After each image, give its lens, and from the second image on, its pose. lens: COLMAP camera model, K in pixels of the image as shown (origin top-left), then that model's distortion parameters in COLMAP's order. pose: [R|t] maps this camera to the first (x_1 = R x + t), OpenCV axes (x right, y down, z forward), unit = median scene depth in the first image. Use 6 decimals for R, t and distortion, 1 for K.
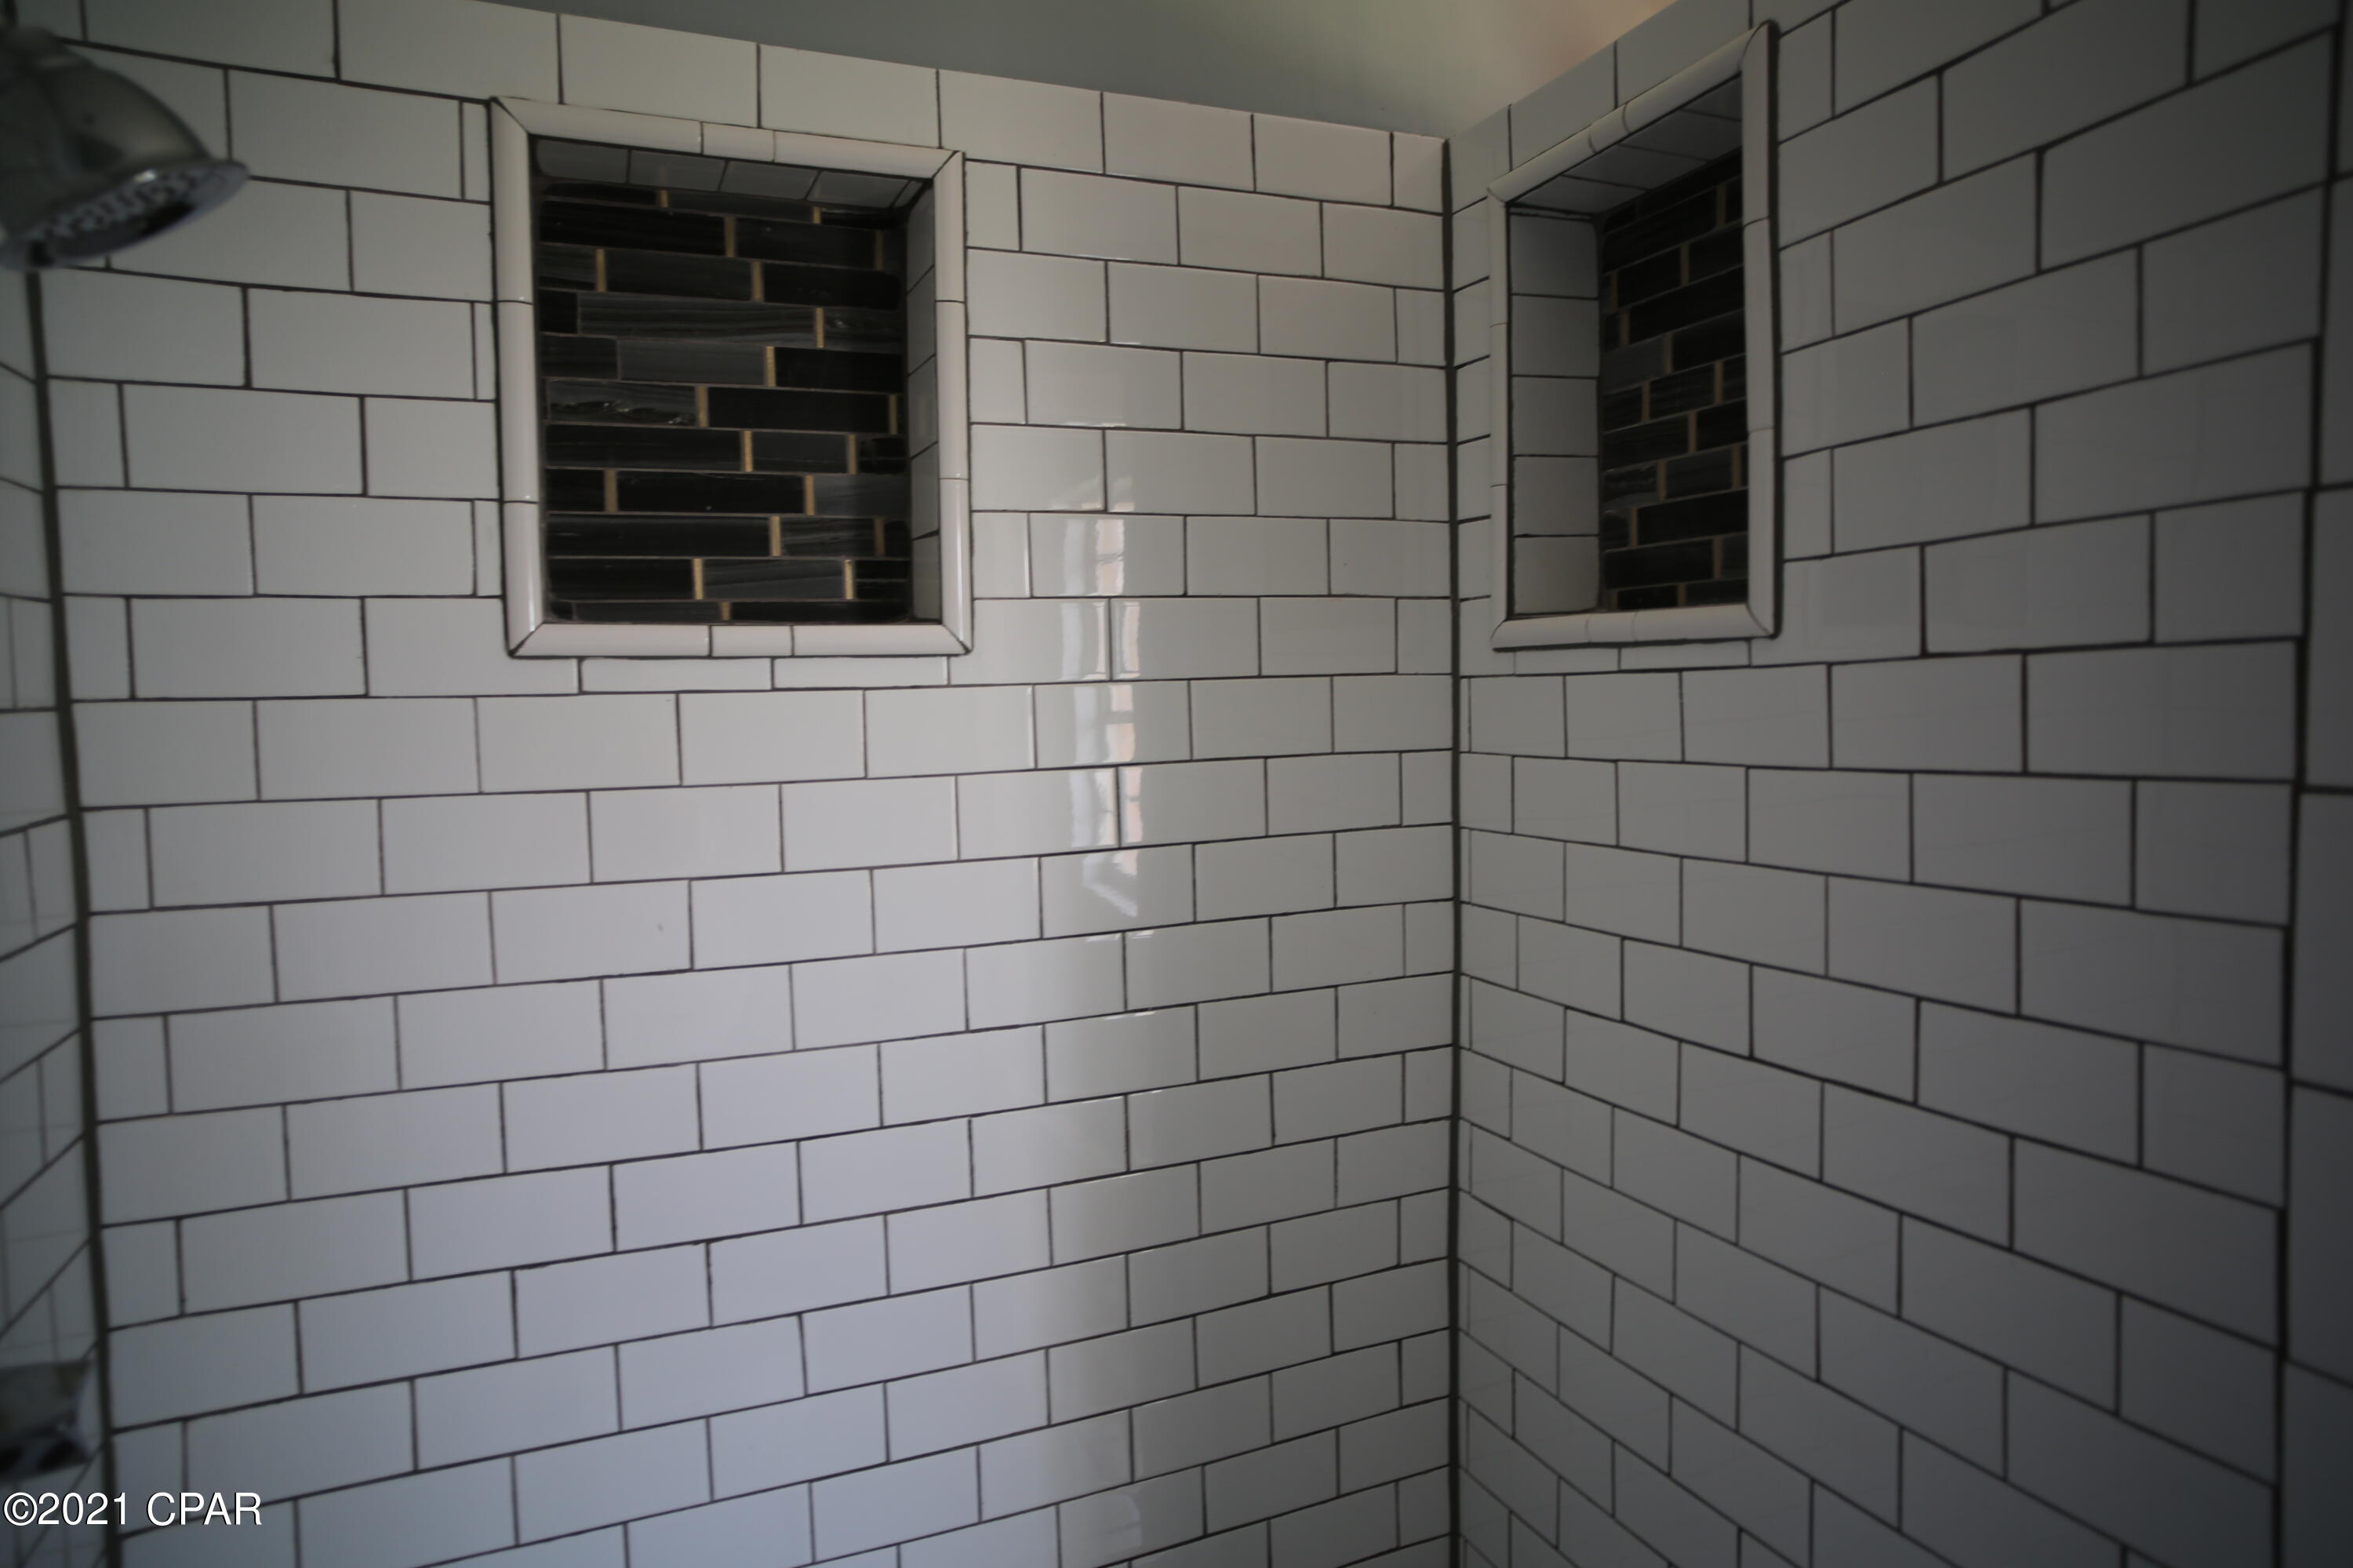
lens RADIAL K [[1409.0, 0, 1173.4], [0, 1409.0, 768.4], [0, 0, 1]] dist [-0.057964, 0.052074]
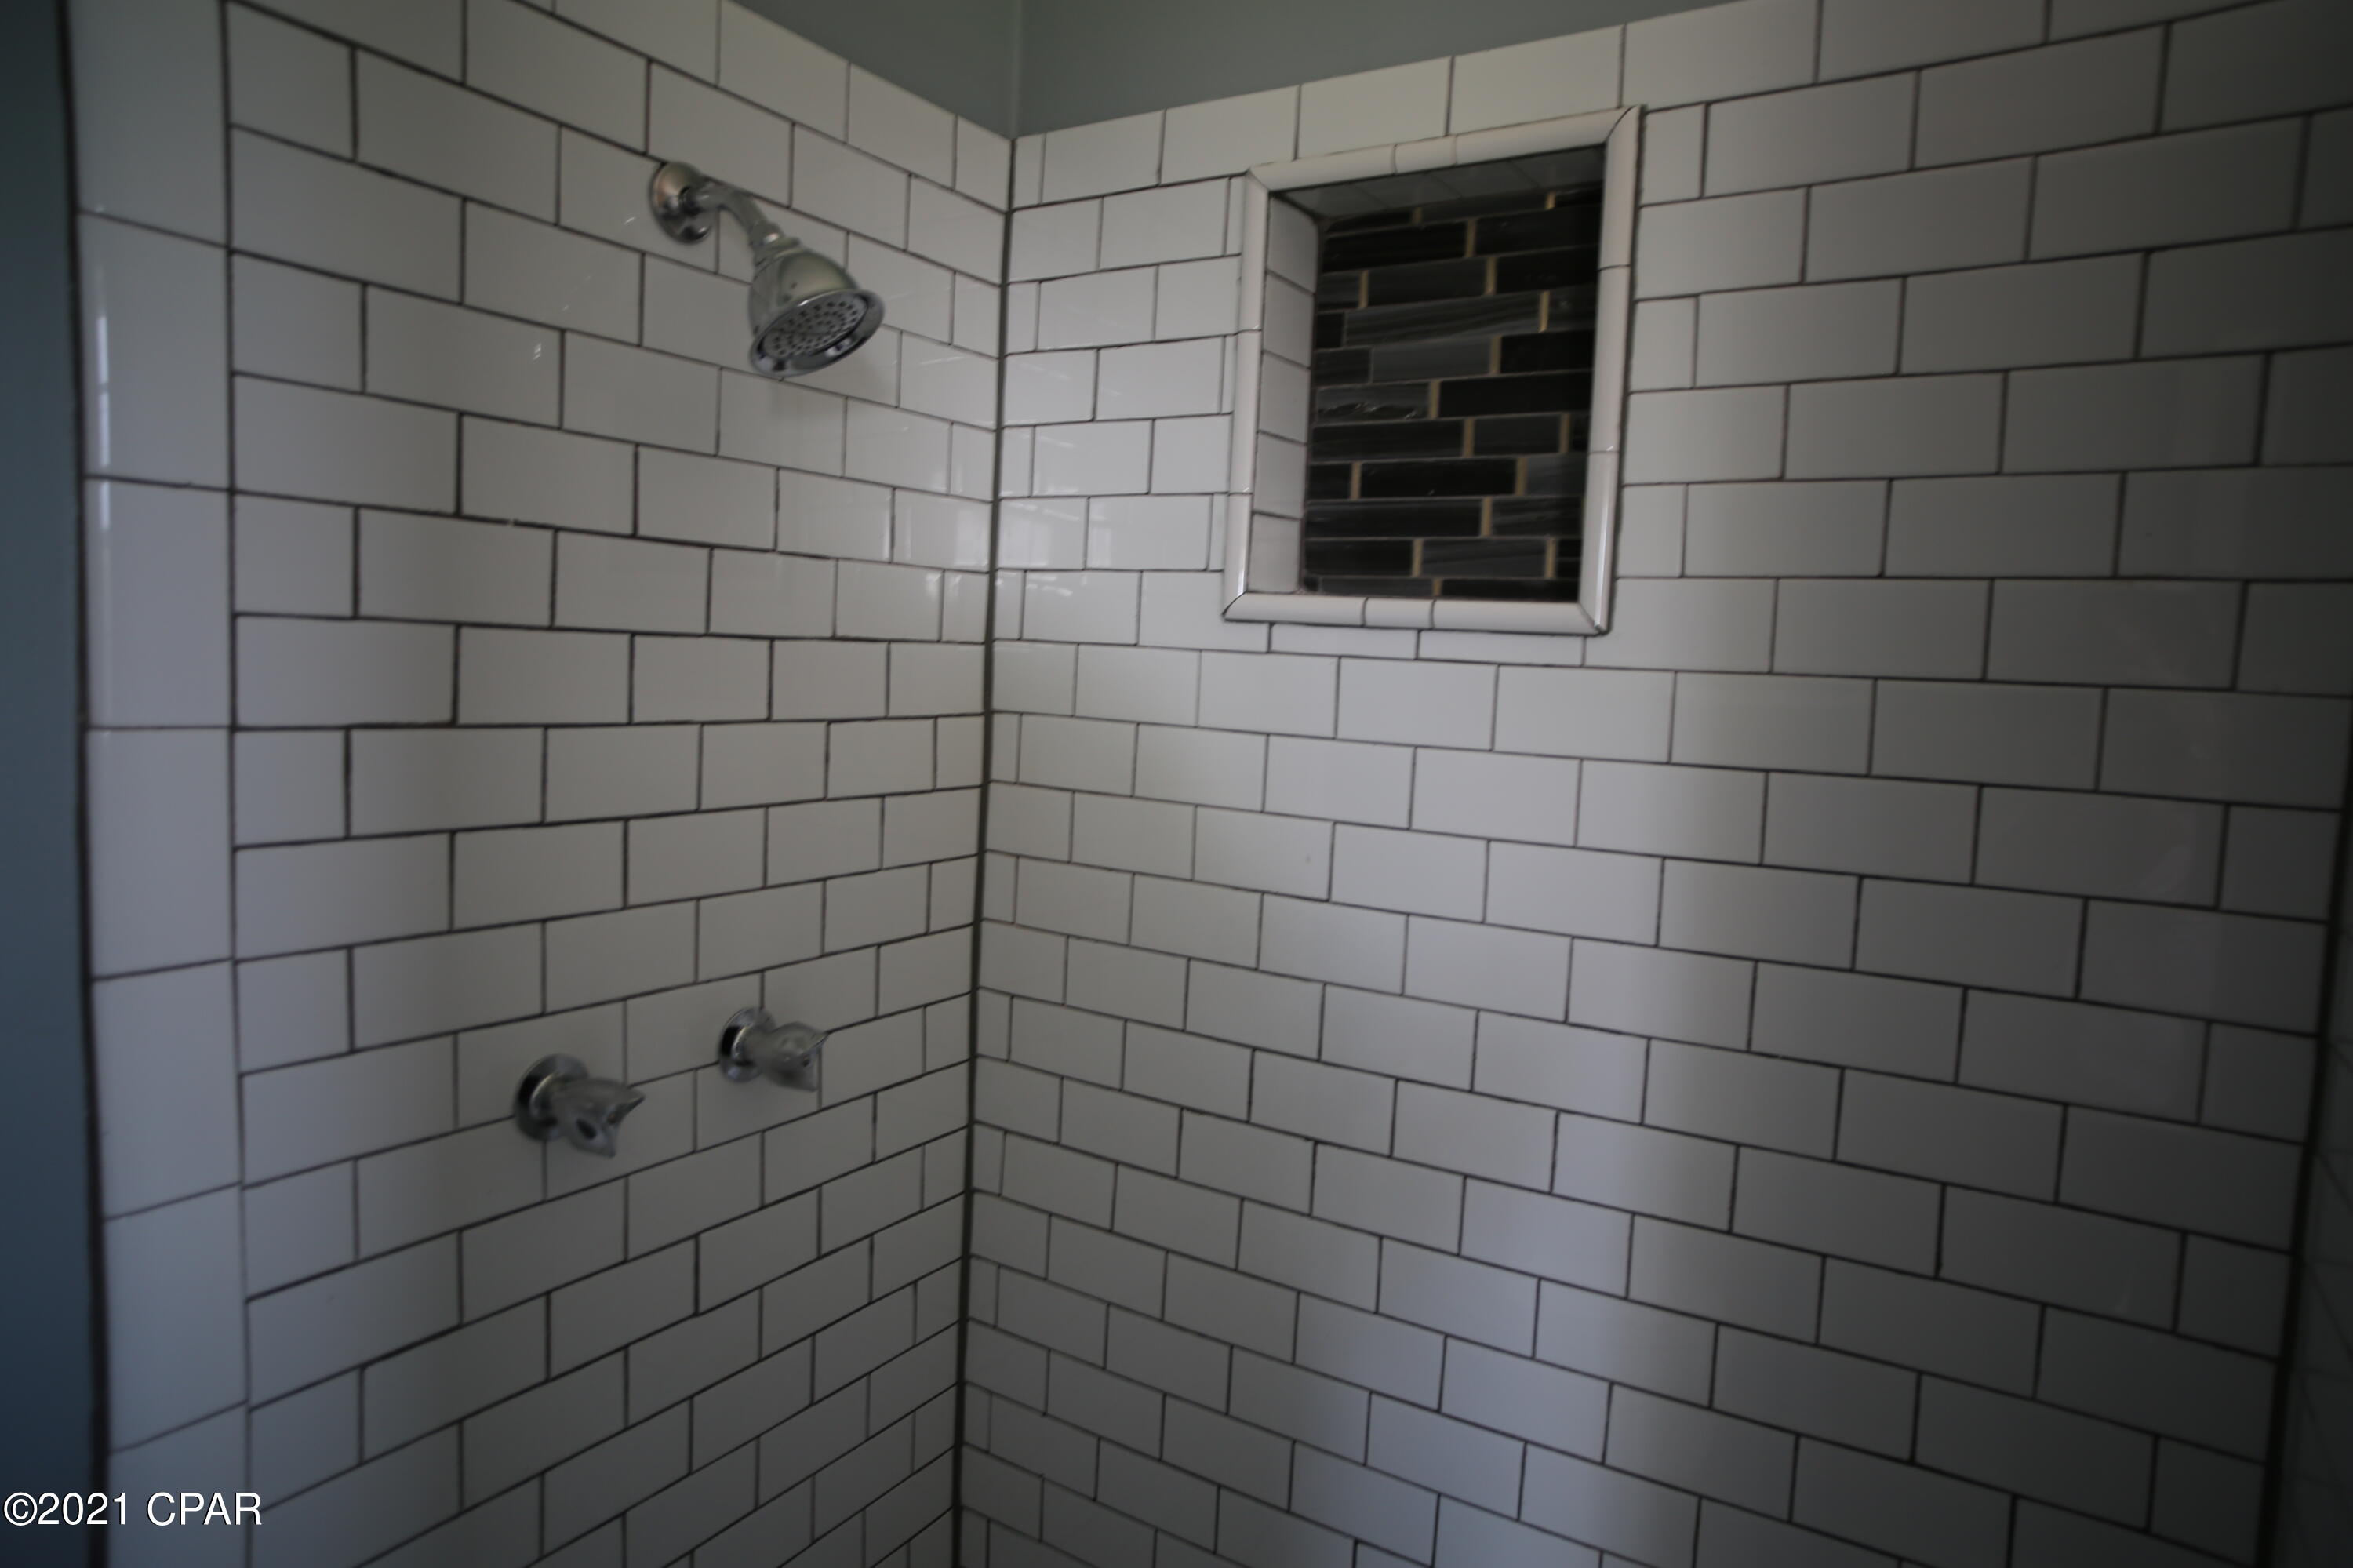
lens RADIAL K [[1409.0, 0, 1173.4], [0, 1409.0, 768.4], [0, 0, 1]] dist [-0.057964, 0.052074]
pose [[0.583794, 0.116475, -0.803504, 0.464760], [-0.106354, 0.992099, 0.066541, -0.024116], [0.804906, 0.046610, 0.591569, 0.201006]]
